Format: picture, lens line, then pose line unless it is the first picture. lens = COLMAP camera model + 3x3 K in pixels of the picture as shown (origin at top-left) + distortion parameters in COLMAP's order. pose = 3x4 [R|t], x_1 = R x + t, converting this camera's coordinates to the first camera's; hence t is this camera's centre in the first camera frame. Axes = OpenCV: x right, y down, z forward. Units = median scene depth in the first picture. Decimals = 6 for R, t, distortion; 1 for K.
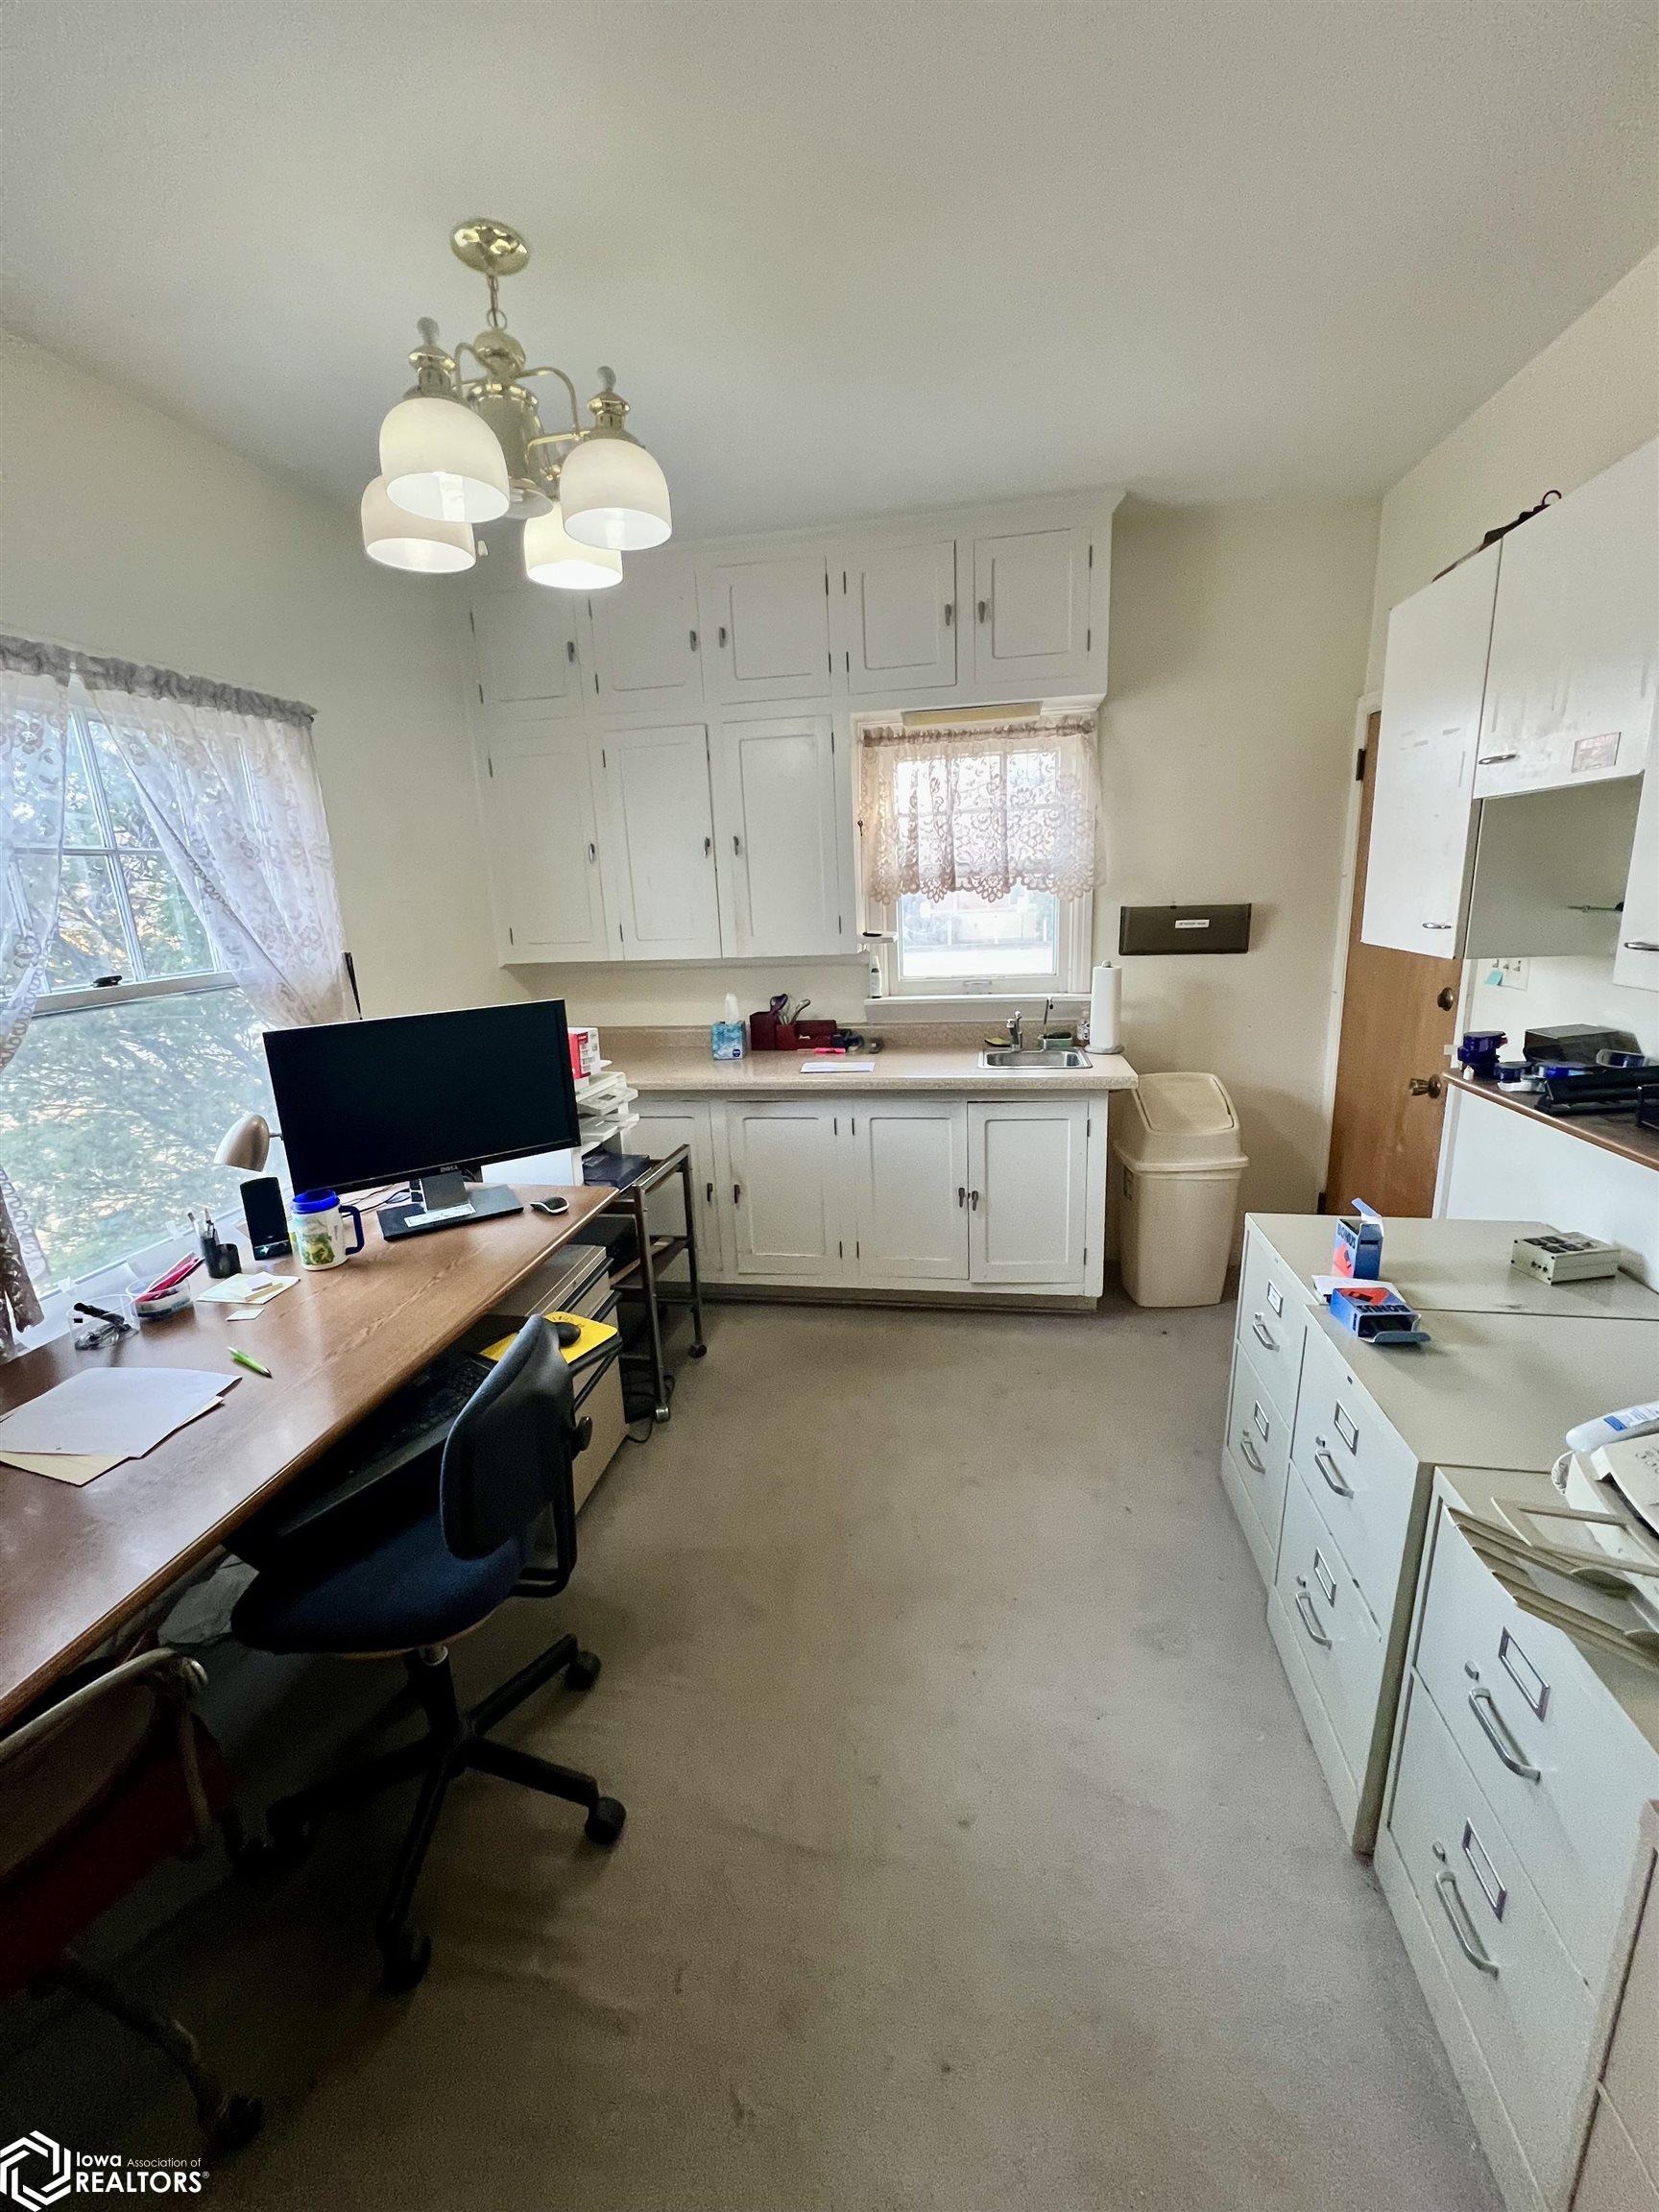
lens RADIAL K [[881.5, 0, 841.7], [0, 881.5, 1114.4], [0, 0, 1]] dist [-0.002506, -0.000193]
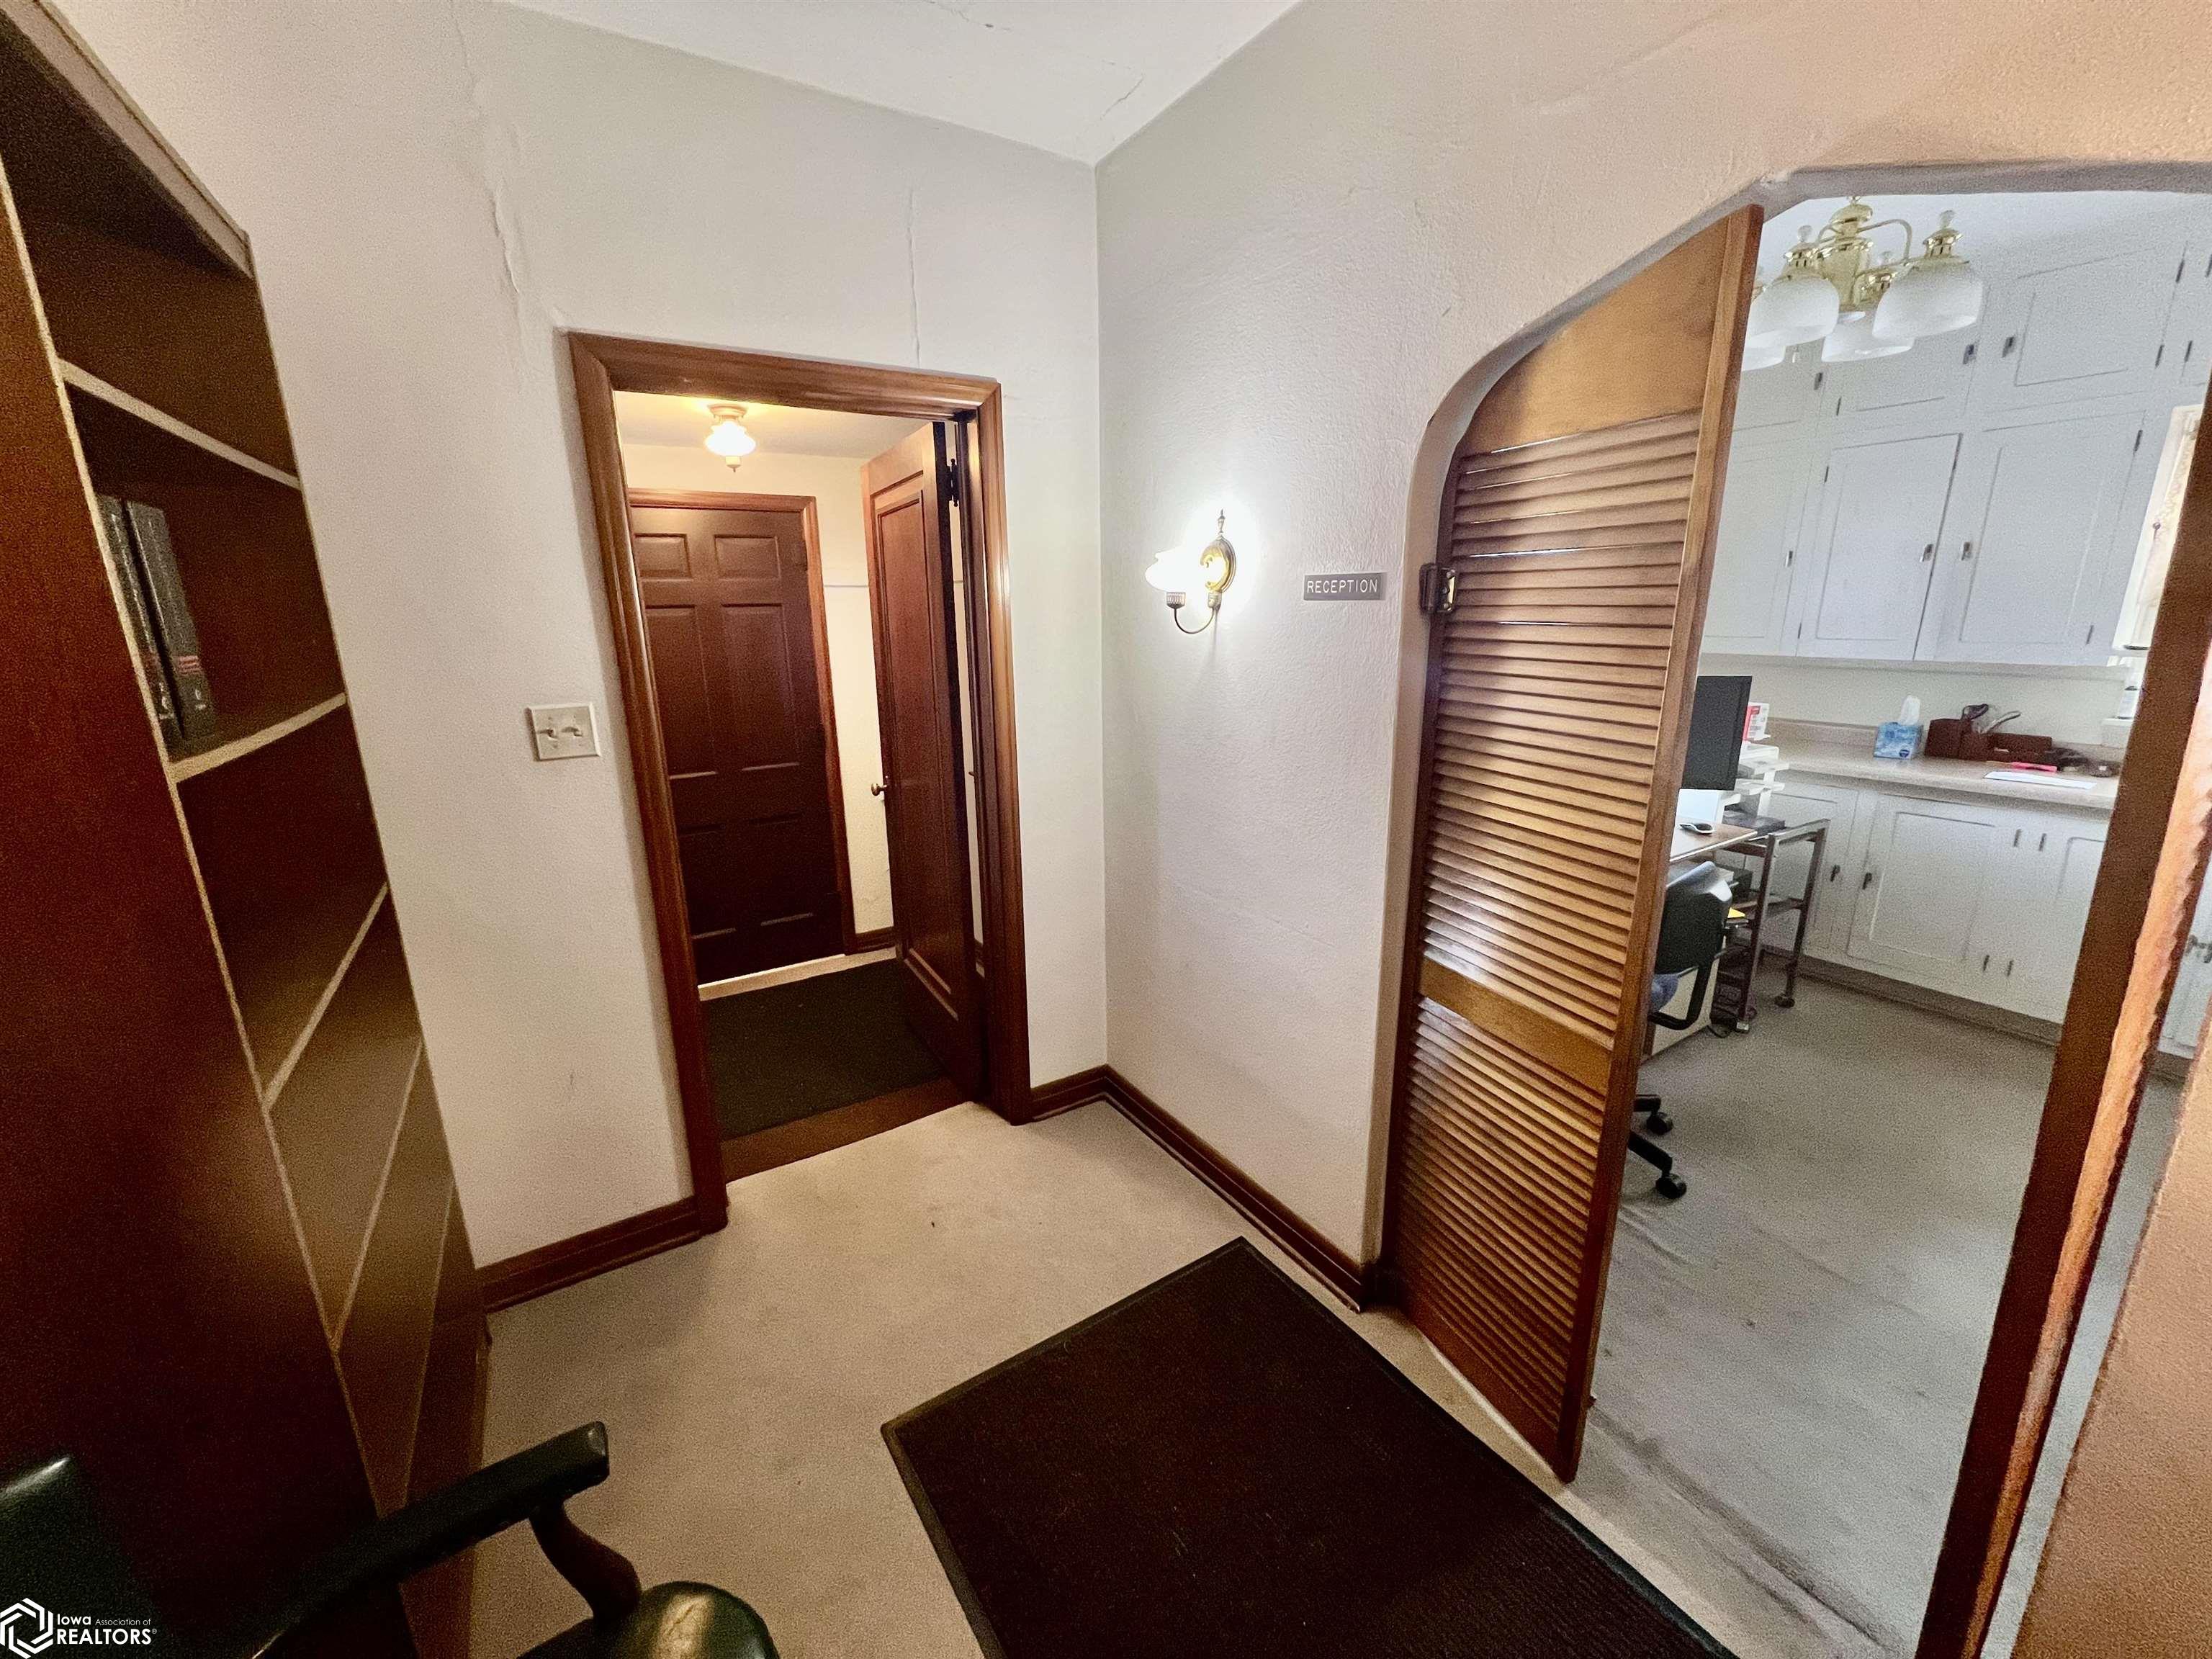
lens RADIAL K [[881.5, 0, 1106.9], [0, 881.5, 820.4], [0, 0, 1]] dist [-0.002506, -0.000193]
pose [[0.657172, 0.212732, -0.723097, 0.029651], [-0.205730, 0.973544, 0.099439, 0.103519], [0.725121, 0.083414, 0.683551, -0.399272]]
